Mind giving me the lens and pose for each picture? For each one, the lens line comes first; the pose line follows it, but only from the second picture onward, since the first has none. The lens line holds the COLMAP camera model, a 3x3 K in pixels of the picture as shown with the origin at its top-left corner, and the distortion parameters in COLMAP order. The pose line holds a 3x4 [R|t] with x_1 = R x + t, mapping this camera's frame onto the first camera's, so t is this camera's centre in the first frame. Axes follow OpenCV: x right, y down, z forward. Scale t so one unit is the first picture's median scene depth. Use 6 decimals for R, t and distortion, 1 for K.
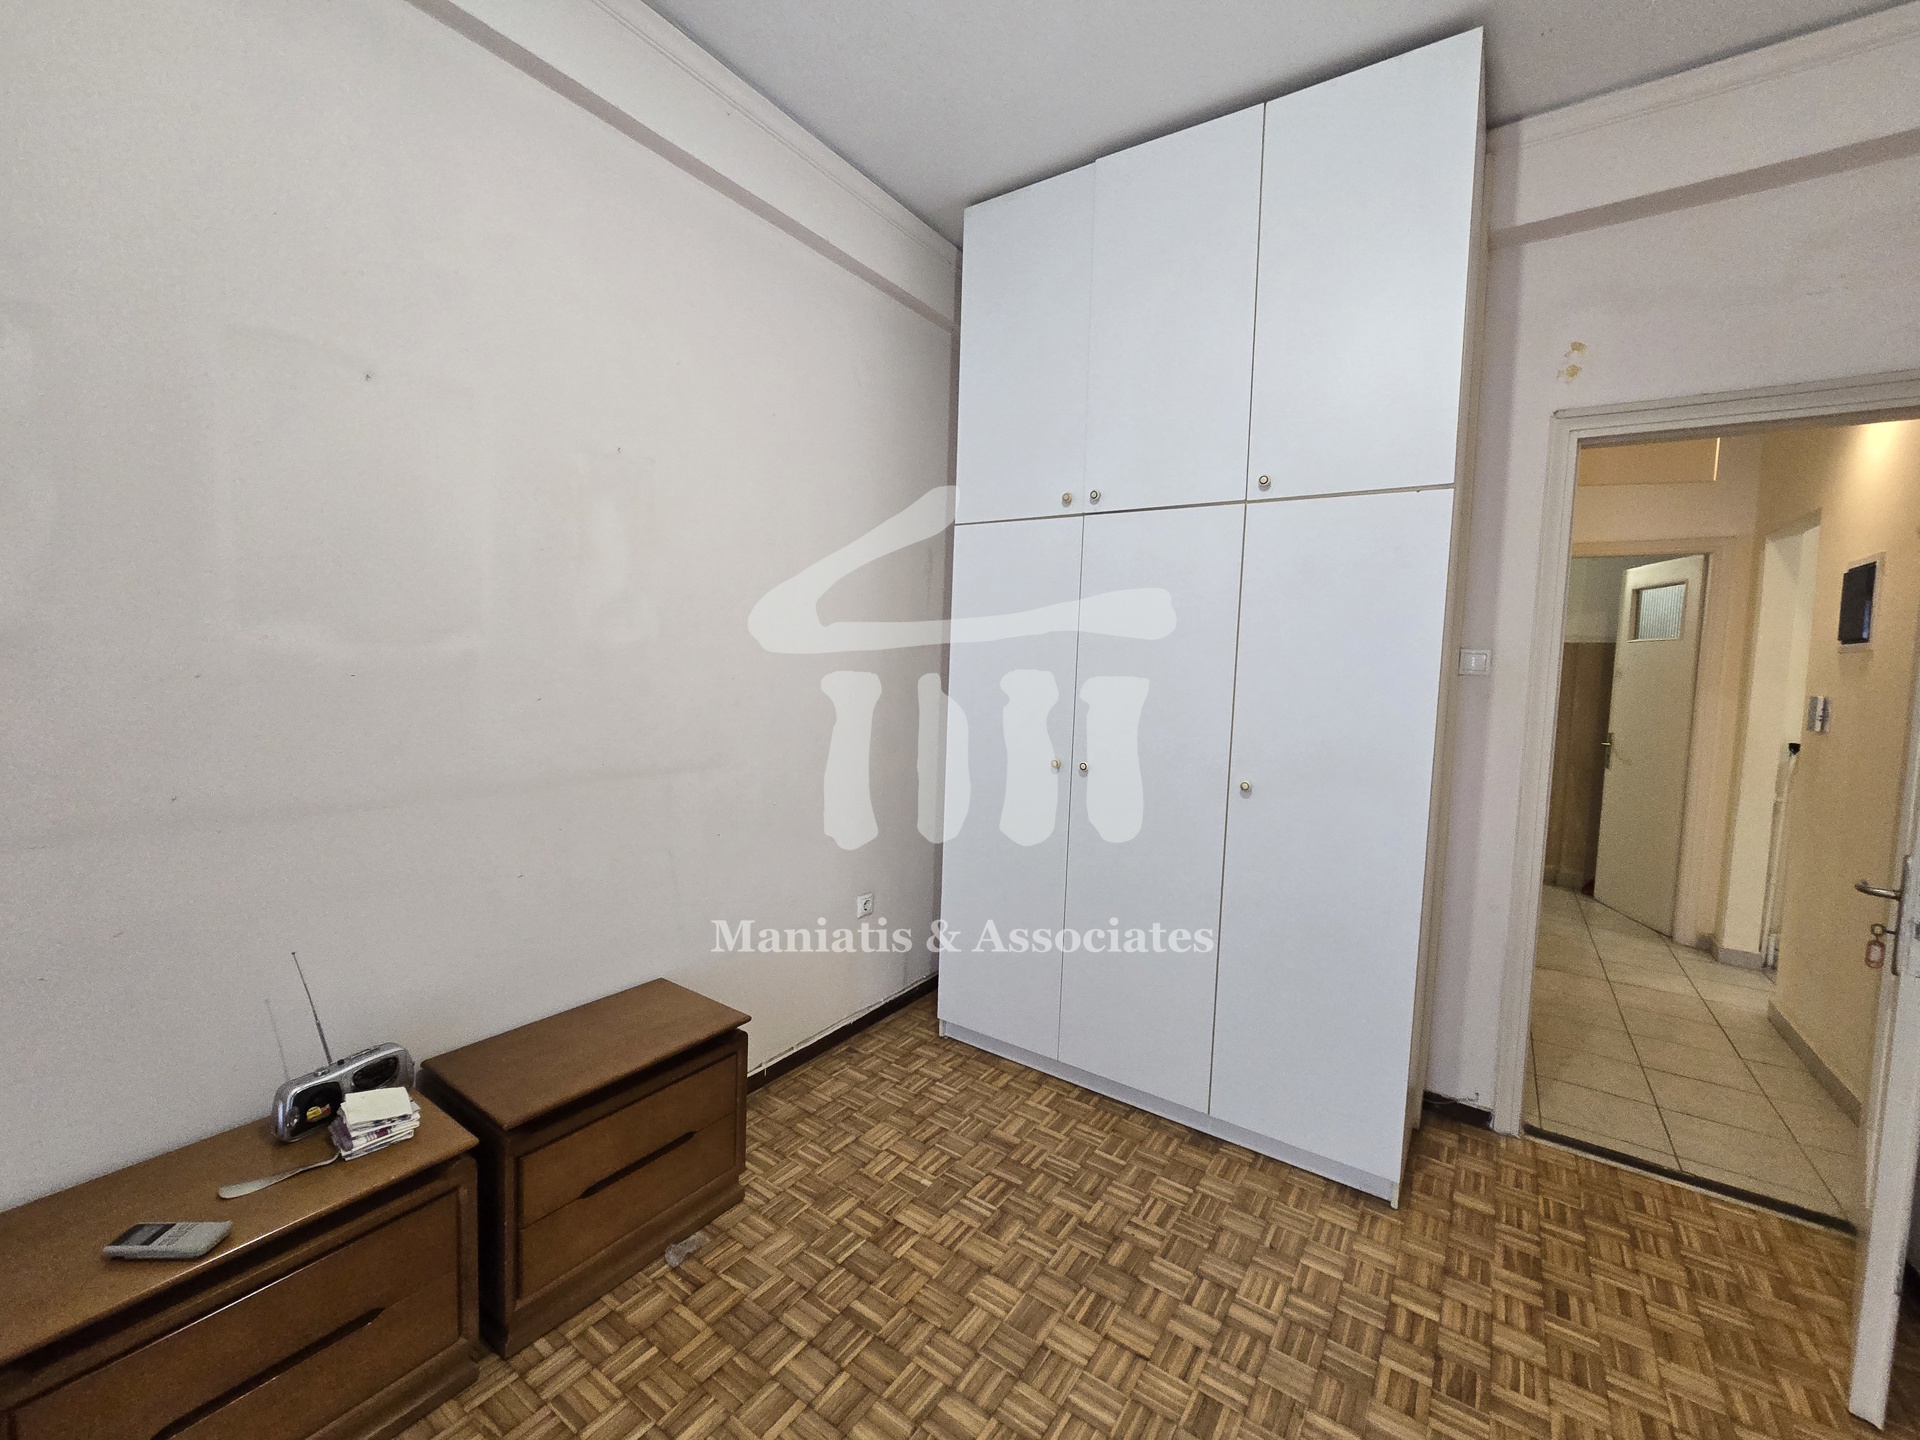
lens RADIAL K [[777.6, 0, 973.6], [0, 777.6, 712.1], [0, 0, 1]] dist [-0.000078, 0.000512]
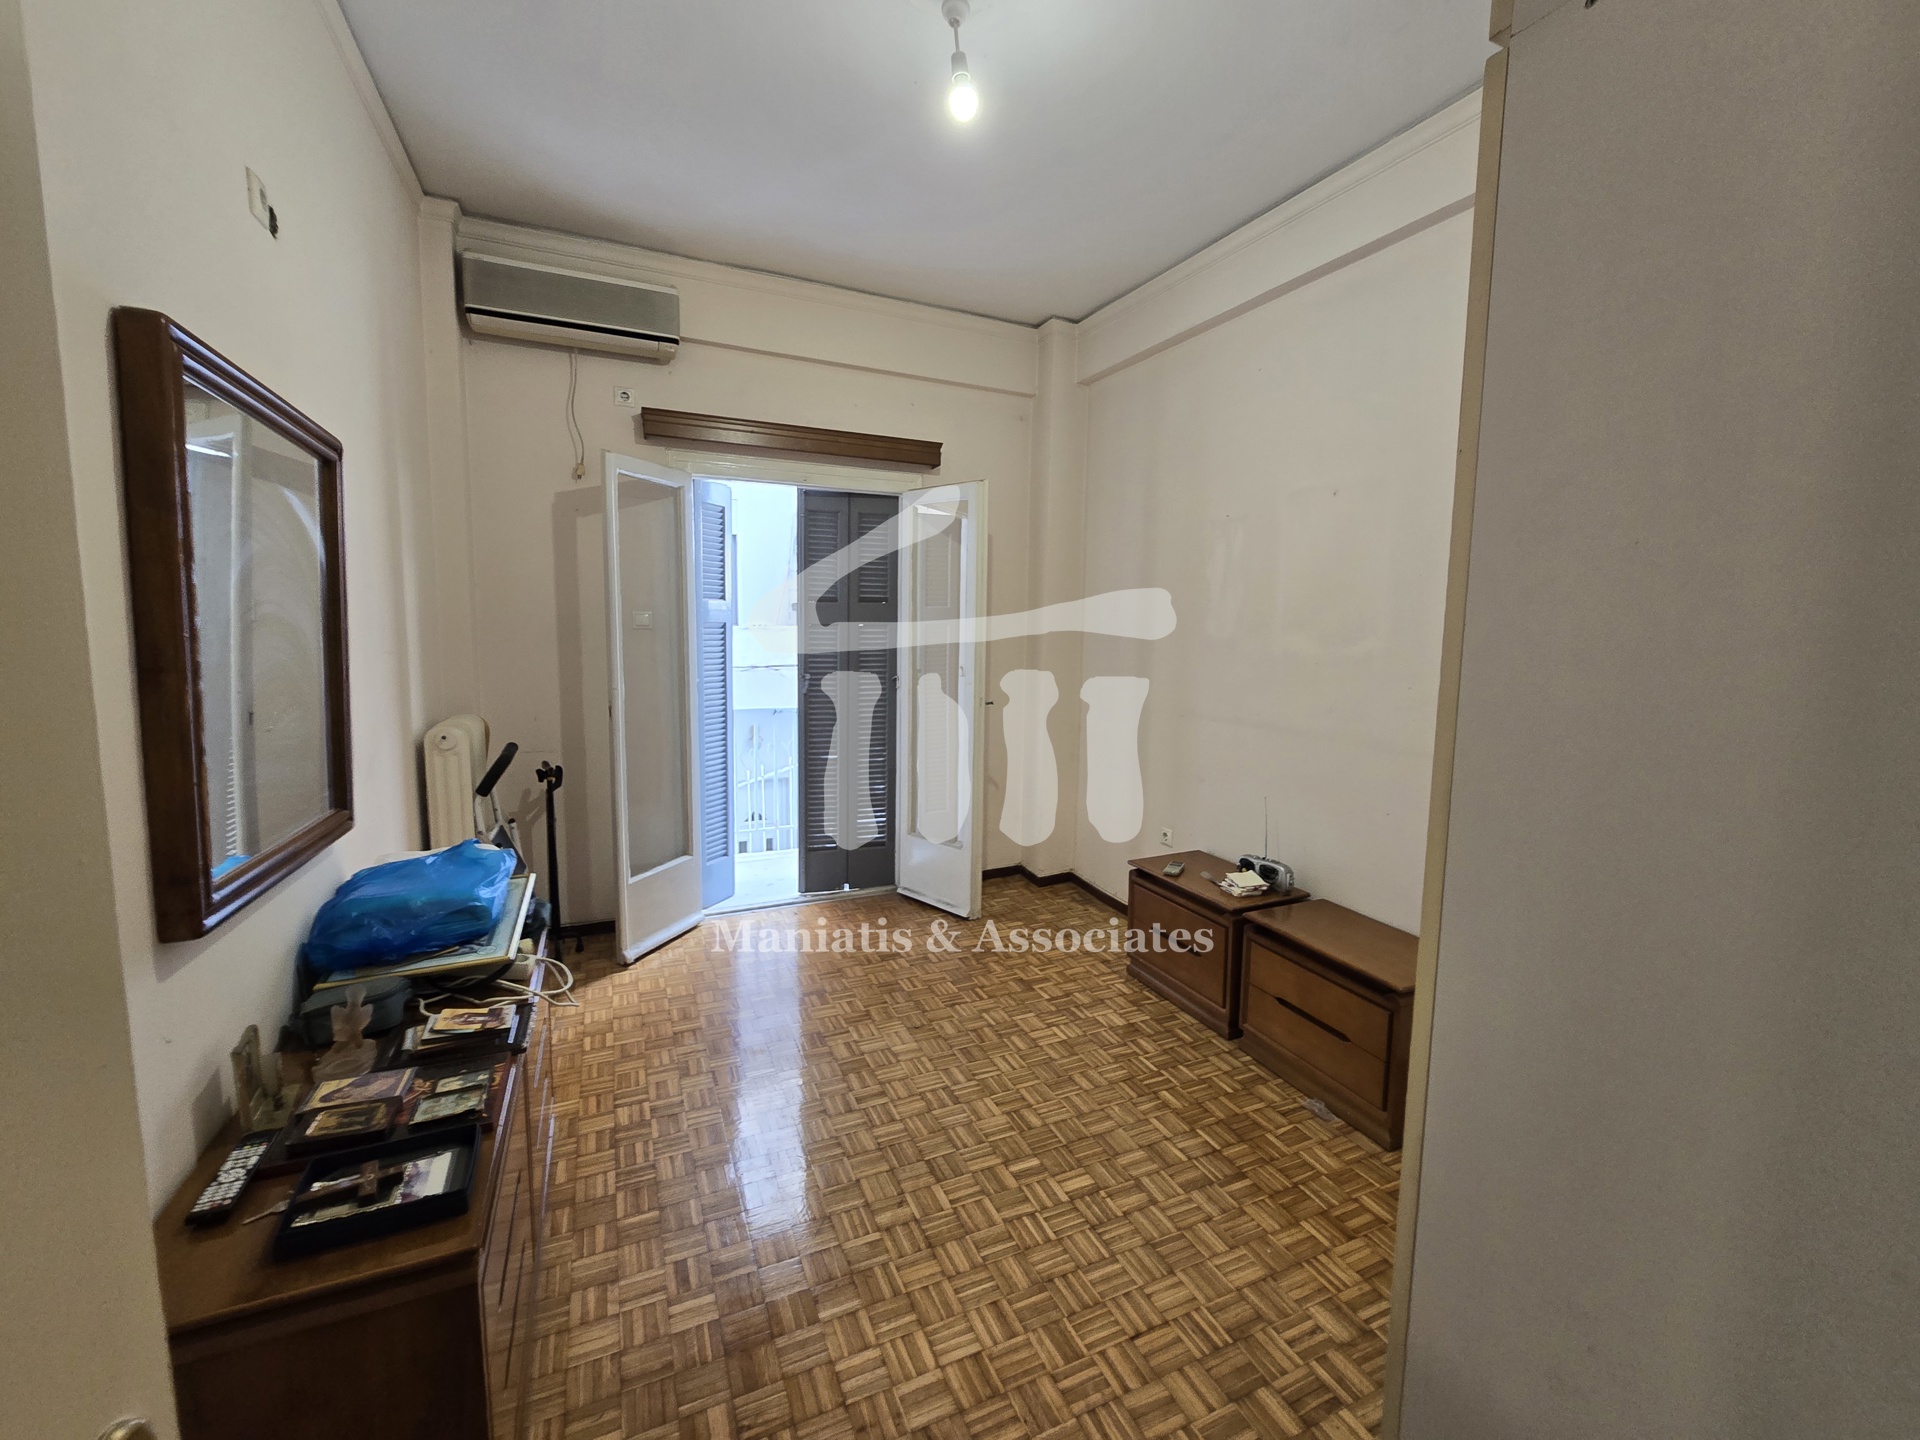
lens RADIAL K [[777.9, 0, 972.9], [0, 777.9, 713.5], [0, 0, 1]] dist [-0.000059, -0.000697]
pose [[-0.501595, 0.060651, -0.862974, 1.159267], [-0.093741, 0.987855, 0.123913, -0.082312], [0.860009, 0.143050, -0.489818, 1.205831]]
